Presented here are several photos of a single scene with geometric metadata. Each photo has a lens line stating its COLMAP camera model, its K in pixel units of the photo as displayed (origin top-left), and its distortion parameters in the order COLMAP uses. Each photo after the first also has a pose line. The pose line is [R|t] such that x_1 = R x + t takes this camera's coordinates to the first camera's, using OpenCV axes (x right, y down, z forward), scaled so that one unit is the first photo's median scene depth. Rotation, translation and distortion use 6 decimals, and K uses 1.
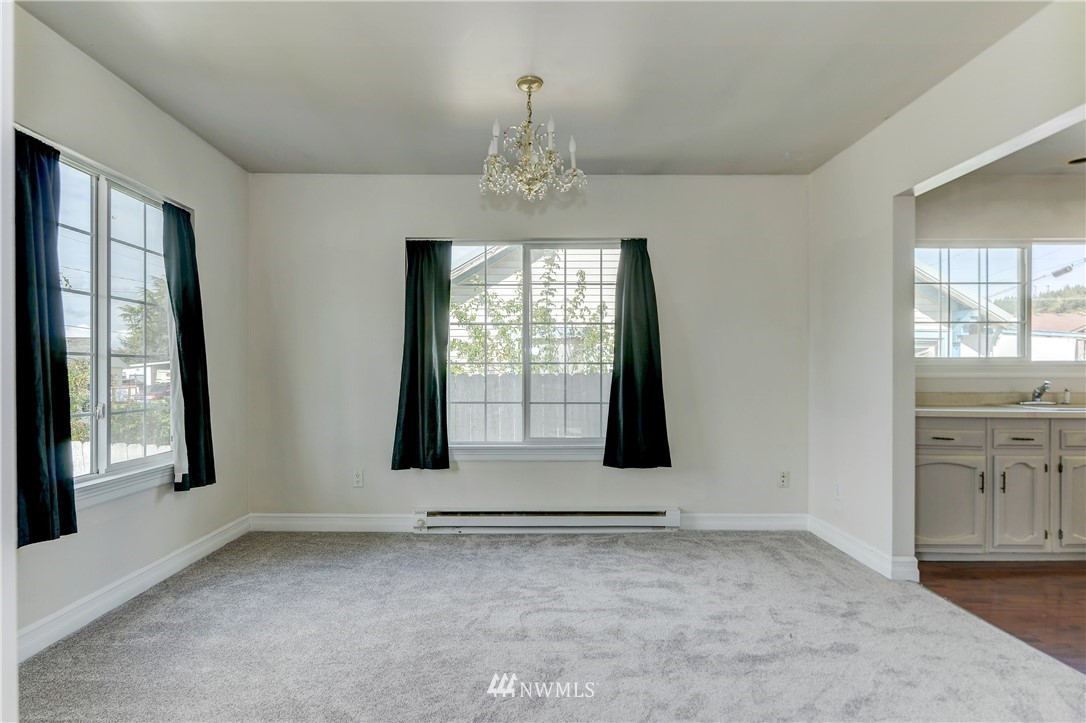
lens RADIAL K [[571.3, 0, 540.9], [0, 571.3, 376.1], [0, 0, 1]] dist [0.023403, 0.000075]
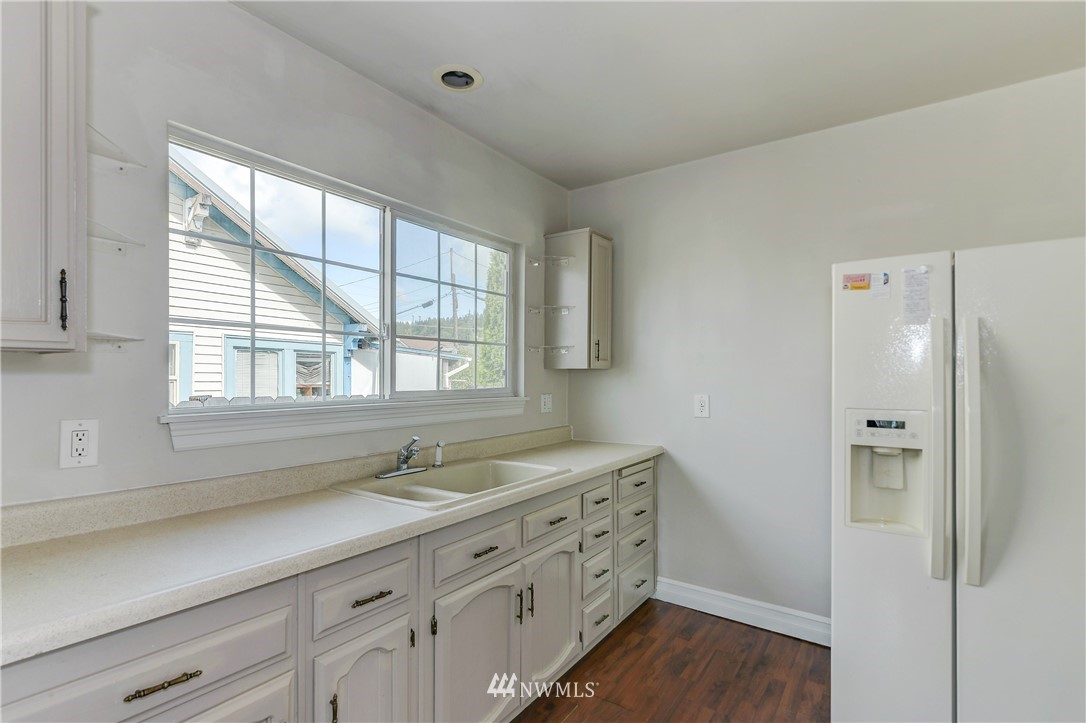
lens RADIAL K [[507.4, 0, 542.0], [0, 507.4, 377.4], [0, 0, 1]] dist [0.000121, -0.000018]
pose [[0.579190, -0.000304, 0.815193, 0.510710], [0.002496, 0.999996, -0.001400, -0.051064], [-0.815189, 0.002845, 0.579188, 0.580538]]
